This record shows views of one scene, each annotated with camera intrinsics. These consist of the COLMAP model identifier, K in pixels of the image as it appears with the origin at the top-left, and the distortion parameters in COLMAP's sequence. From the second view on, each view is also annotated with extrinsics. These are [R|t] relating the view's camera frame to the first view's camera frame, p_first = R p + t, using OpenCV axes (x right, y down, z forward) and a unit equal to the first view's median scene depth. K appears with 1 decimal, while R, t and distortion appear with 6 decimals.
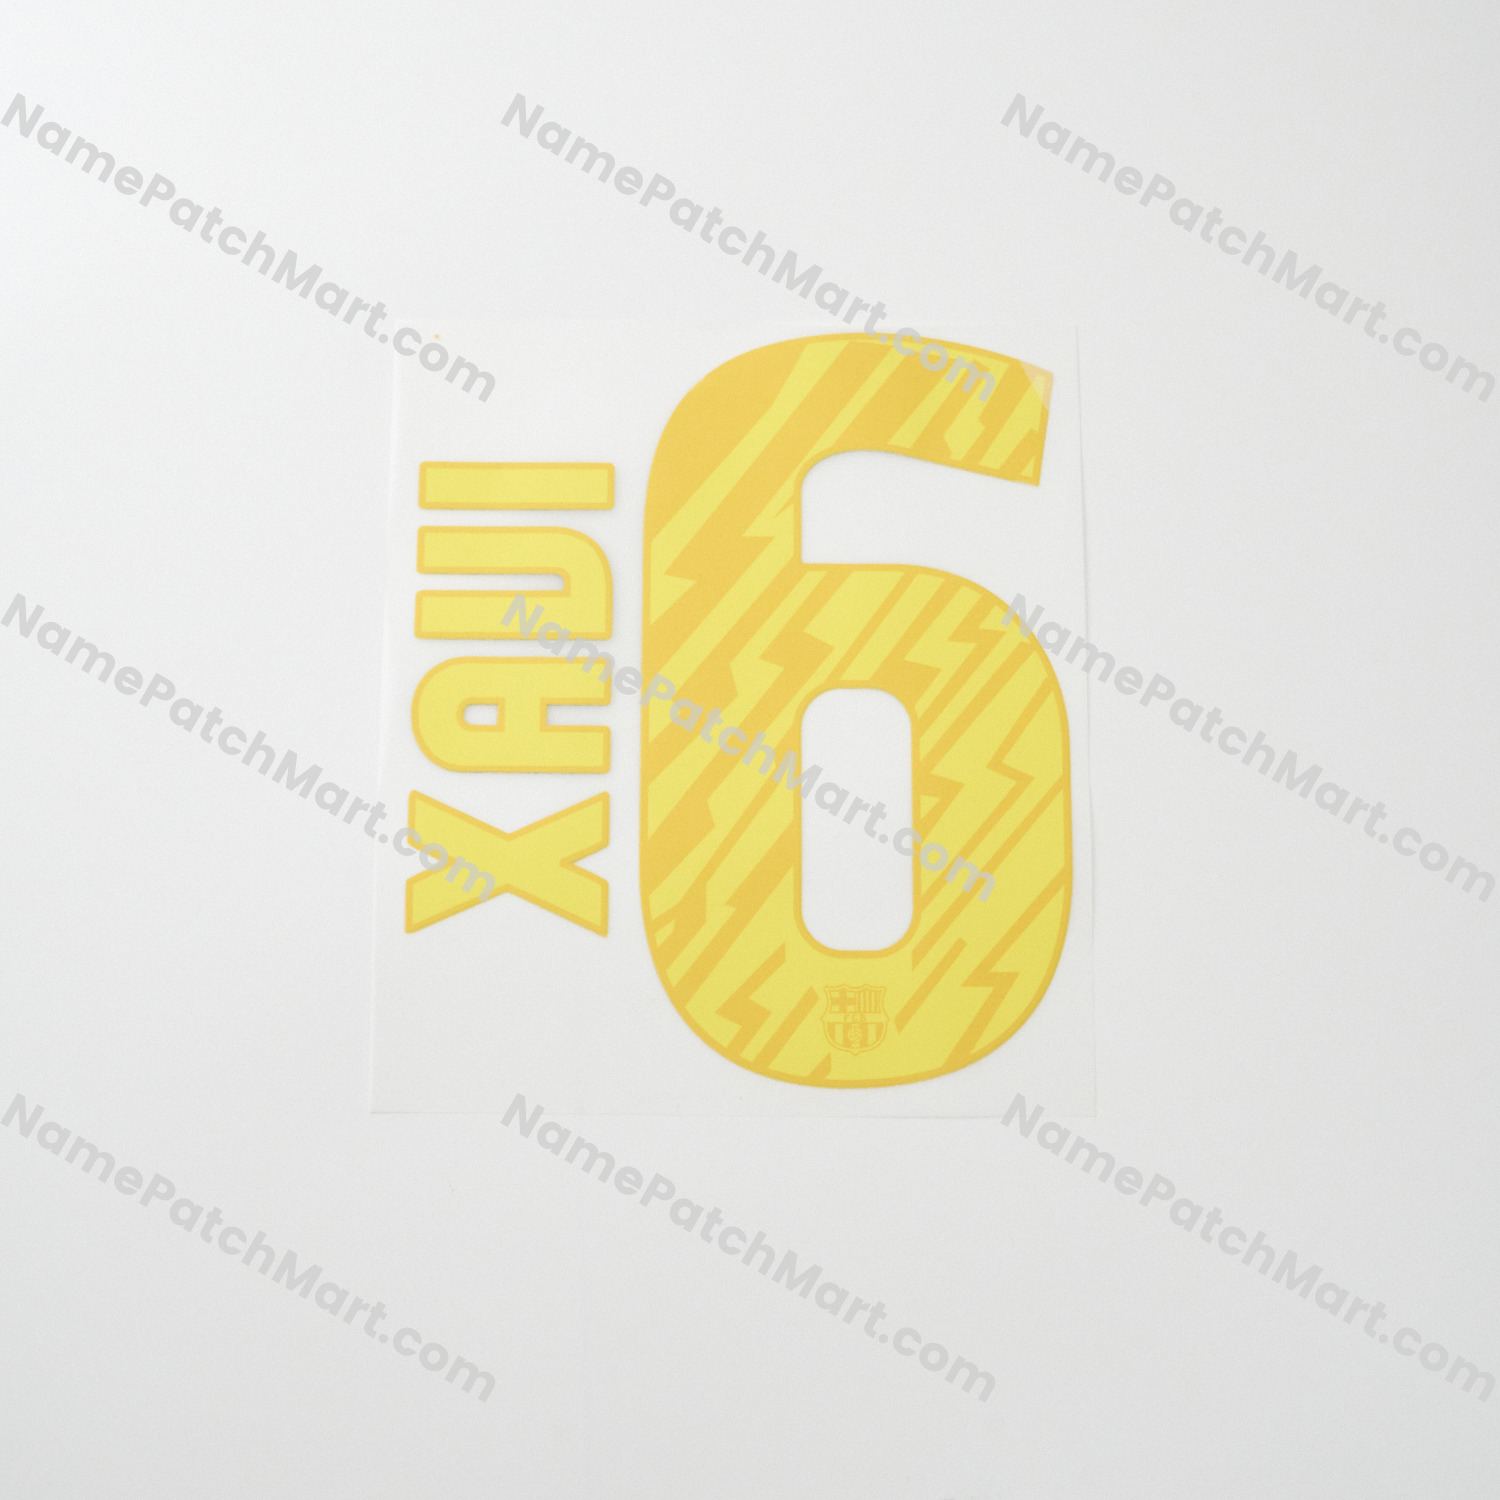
lens RADIAL K [[1739.9, 0, 750.0], [0, 1739.9, 750.0], [0, 0, 1]] dist [-0.008573, 0.014915]
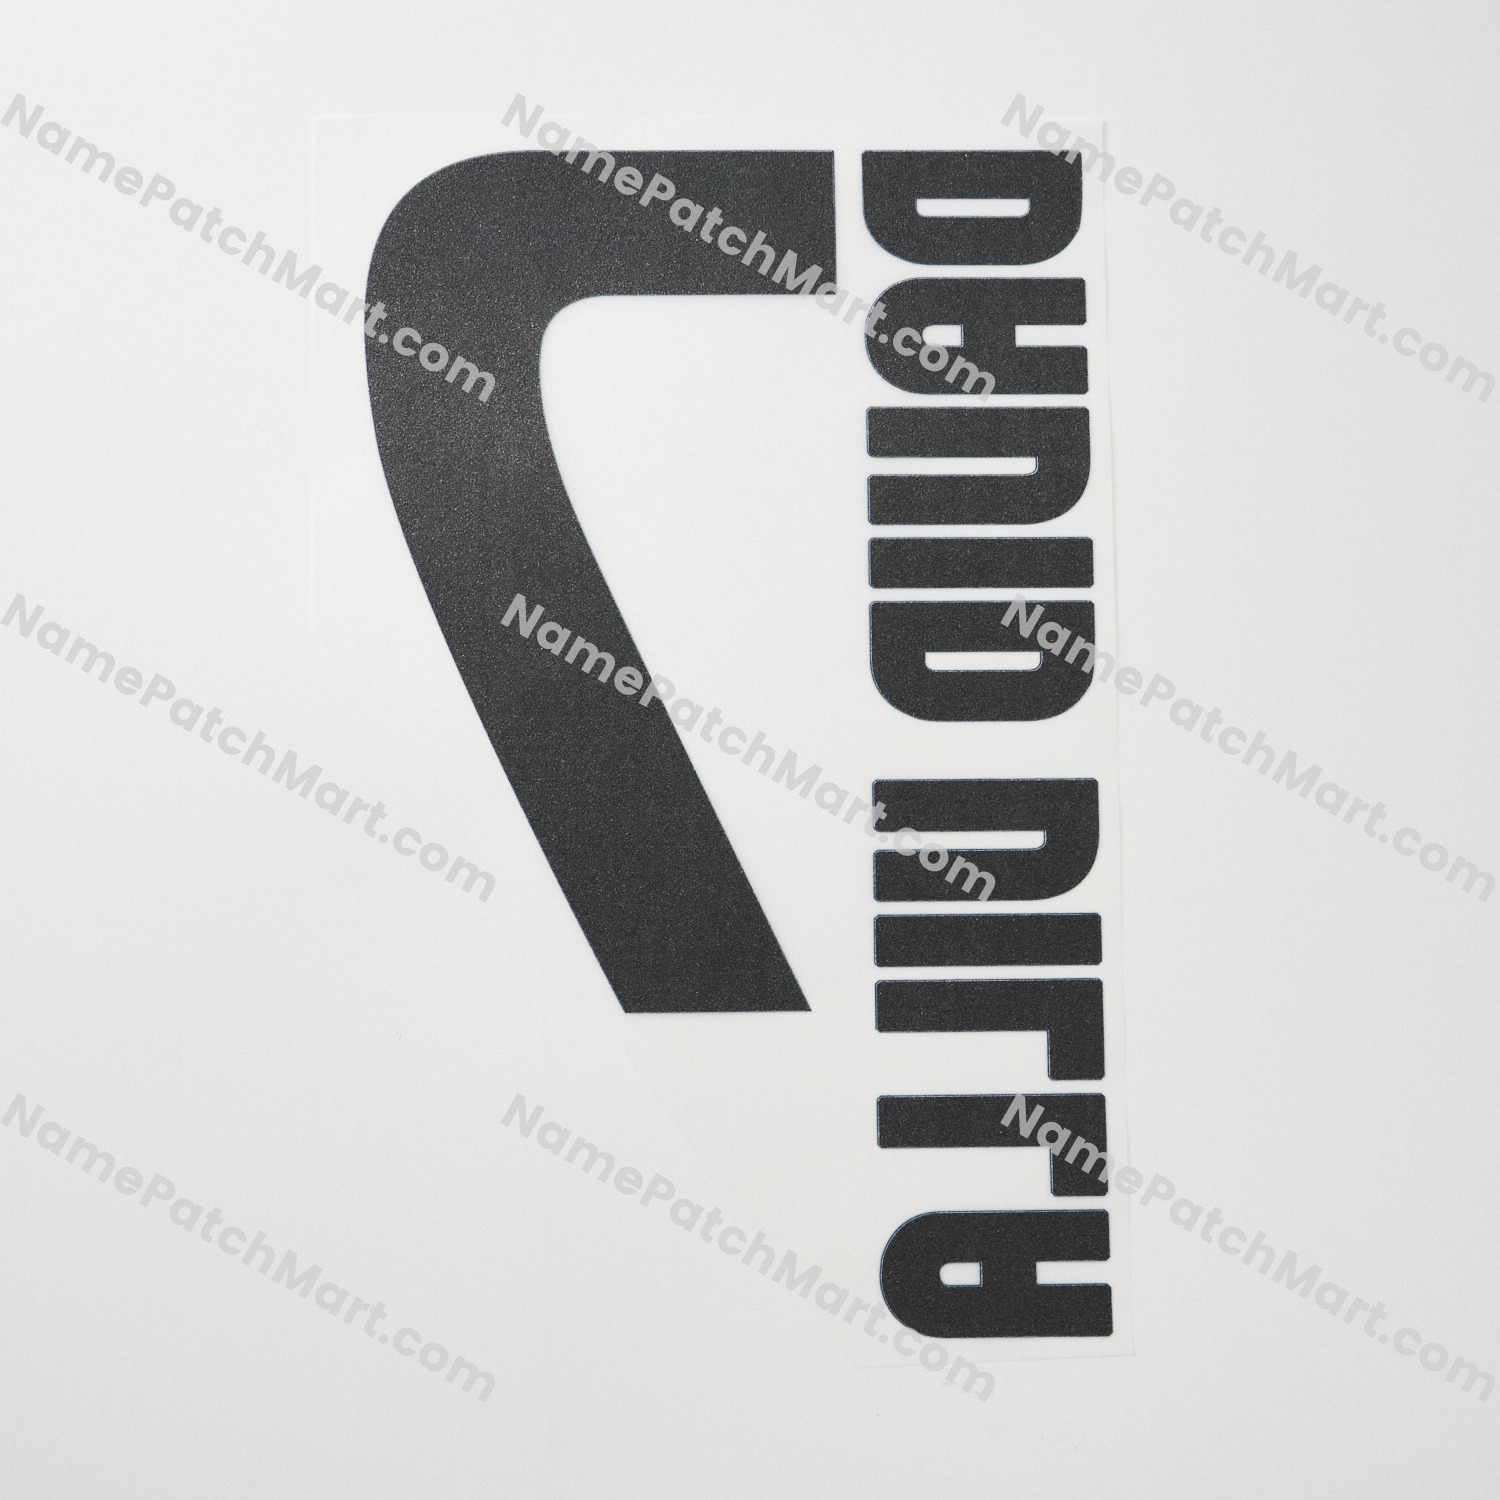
lens RADIAL K [[1739.0, 0, 750.0], [0, 1739.0, 750.0], [0, 0, 1]] dist [0.001697, -0.006318]
pose [[1.000000, 0.000210, -0.000006, -0.000052], [-0.000210, 1.000000, -0.000488, -0.574833], [0.000006, 0.000488, 1.000000, -0.000713]]
